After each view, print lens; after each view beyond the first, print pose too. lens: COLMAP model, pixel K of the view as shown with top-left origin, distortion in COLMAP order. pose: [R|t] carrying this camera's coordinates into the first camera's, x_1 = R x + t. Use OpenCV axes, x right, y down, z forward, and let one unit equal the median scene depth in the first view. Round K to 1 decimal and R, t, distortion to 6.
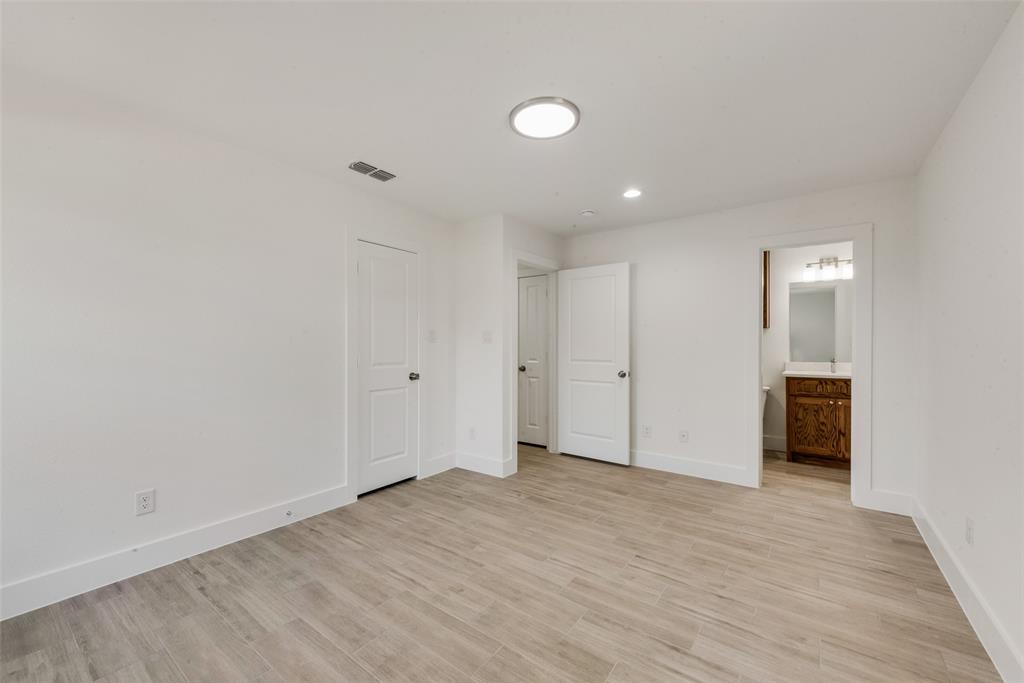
lens RADIAL K [[396.6, 0, 513.5], [0, 396.6, 343.0], [0, 0, 1]] dist [0.001445, 0.000146]
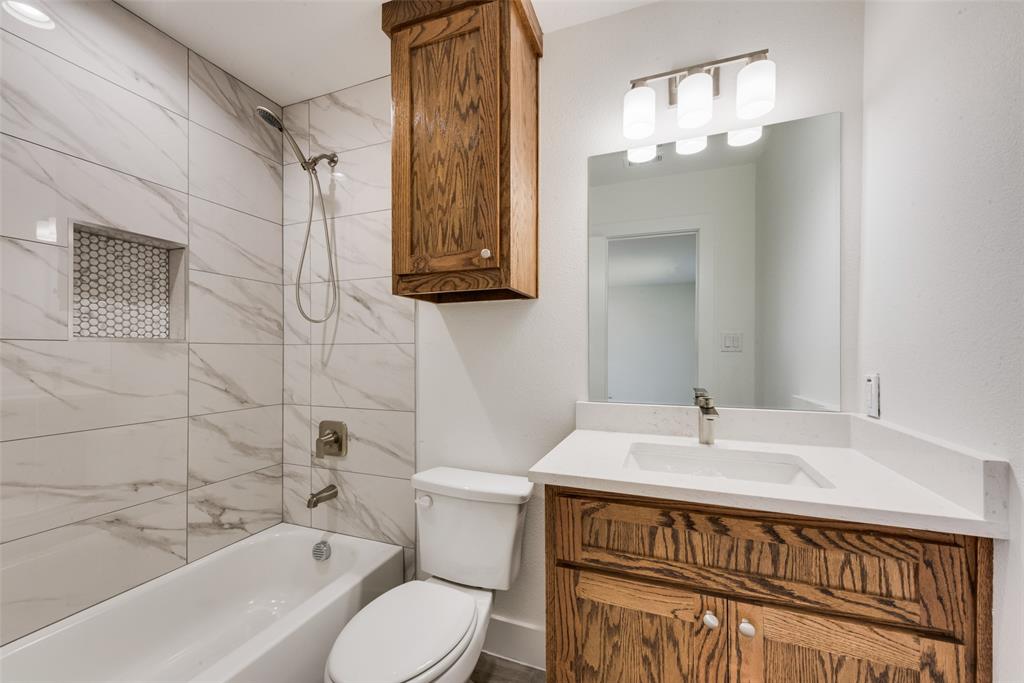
lens RADIAL K [[396.6, 0, 515.1], [0, 396.6, 344.0], [0, 0, 1]] dist [0.001445, 0.000146]
pose [[0.964606, 0.002334, 0.263684, 0.629829], [-0.002396, 0.999997, -0.000084, 0.002327], [-0.263684, -0.000551, 0.964609, 0.805017]]
